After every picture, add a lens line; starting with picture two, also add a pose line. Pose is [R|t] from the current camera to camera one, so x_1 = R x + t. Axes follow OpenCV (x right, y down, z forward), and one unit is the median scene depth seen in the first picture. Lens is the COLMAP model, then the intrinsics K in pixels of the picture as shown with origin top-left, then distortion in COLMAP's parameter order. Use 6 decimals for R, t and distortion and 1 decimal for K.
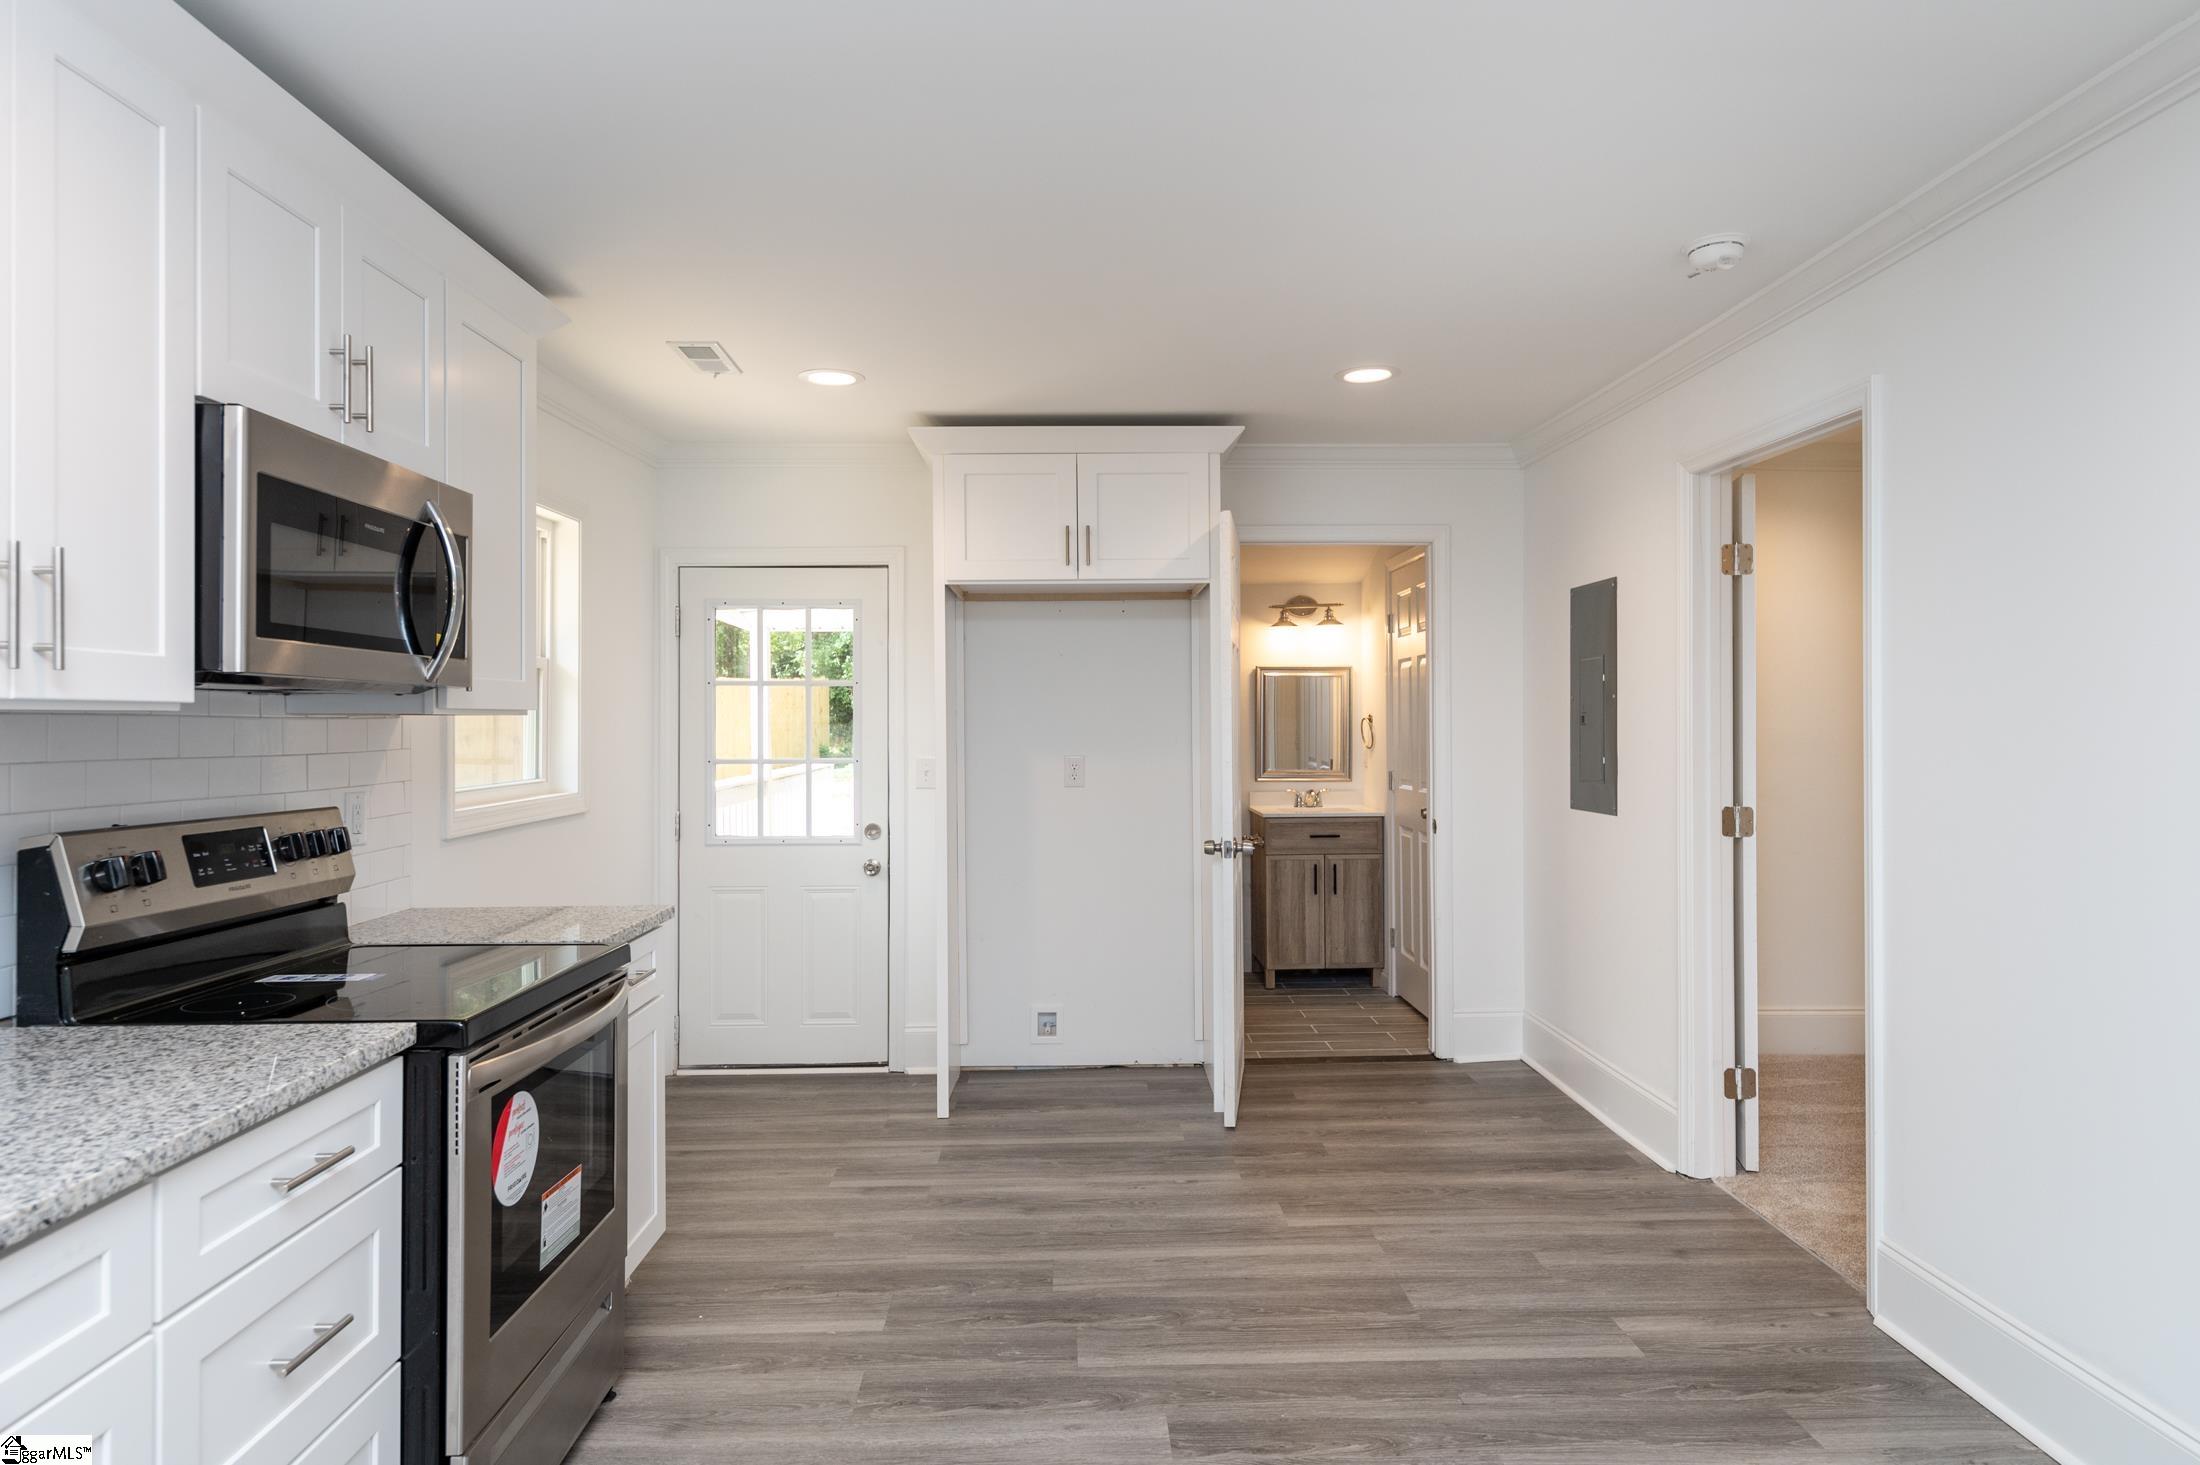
lens RADIAL K [[1323.1, 0, 1103.6], [0, 1323.1, 726.1], [0, 0, 1]] dist [0.020551, -0.003451]
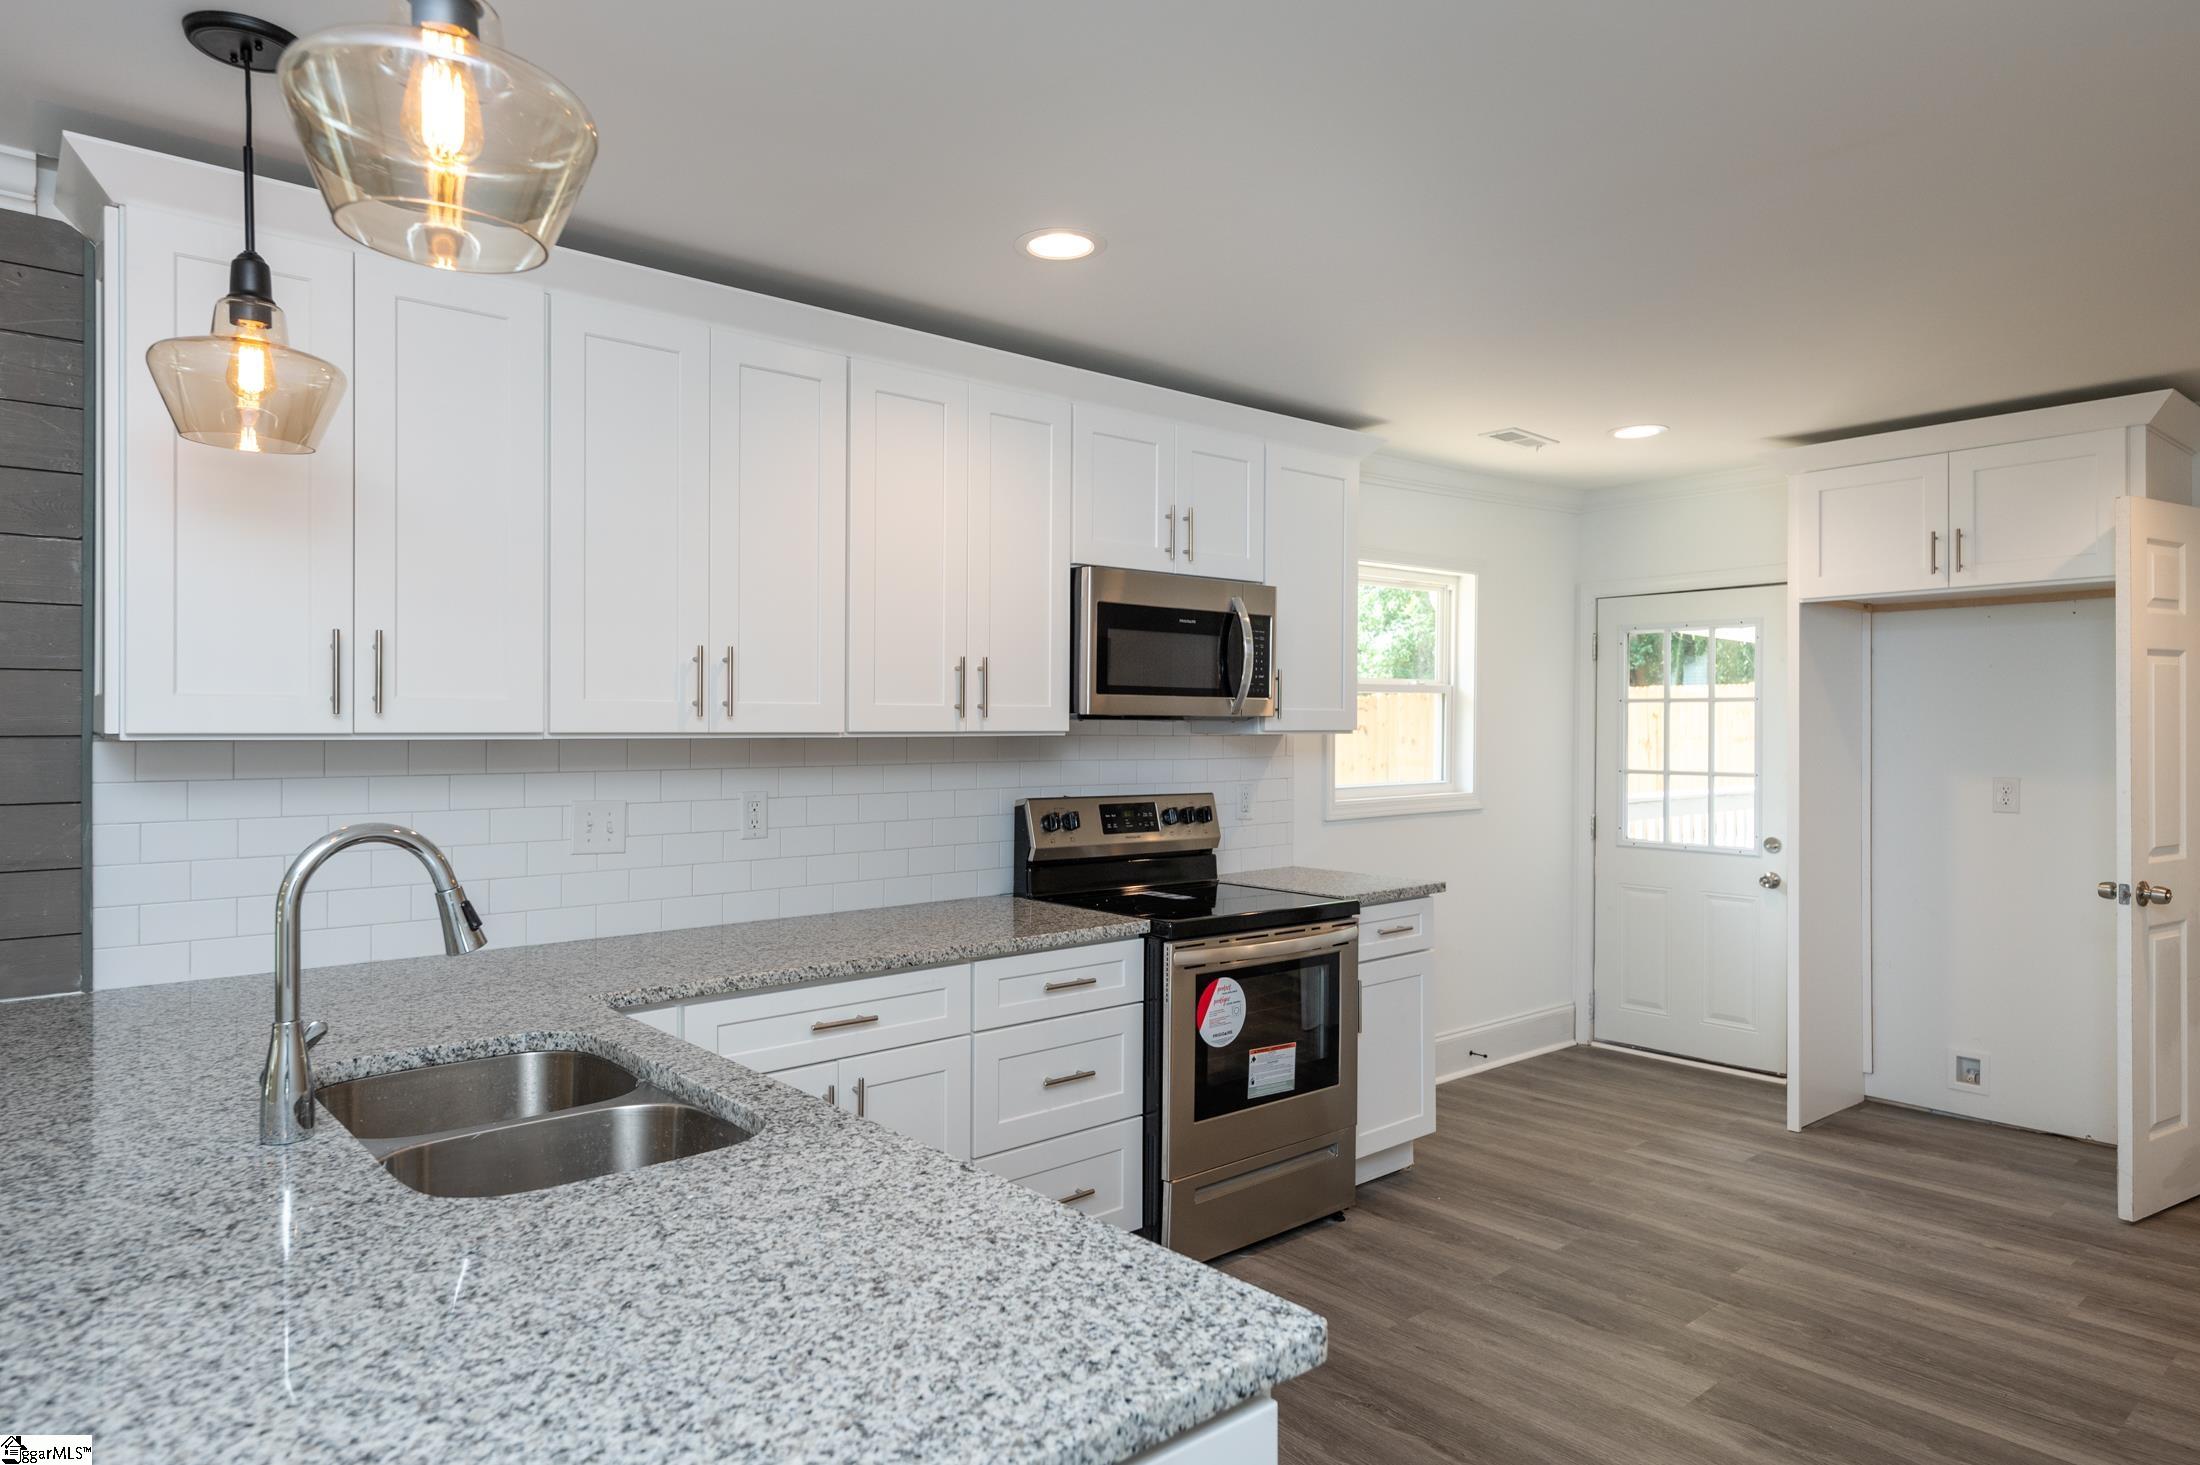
lens RADIAL K [[1323.1, 0, 1101.2], [0, 1323.1, 732.8], [0, 0, 1]] dist [0.020551, -0.003451]
pose [[0.632449, 0.008525, -0.774555, 0.420206], [-0.005746, 0.999964, 0.006314, -0.014695], [0.774581, 0.000458, 0.632475, -0.065004]]
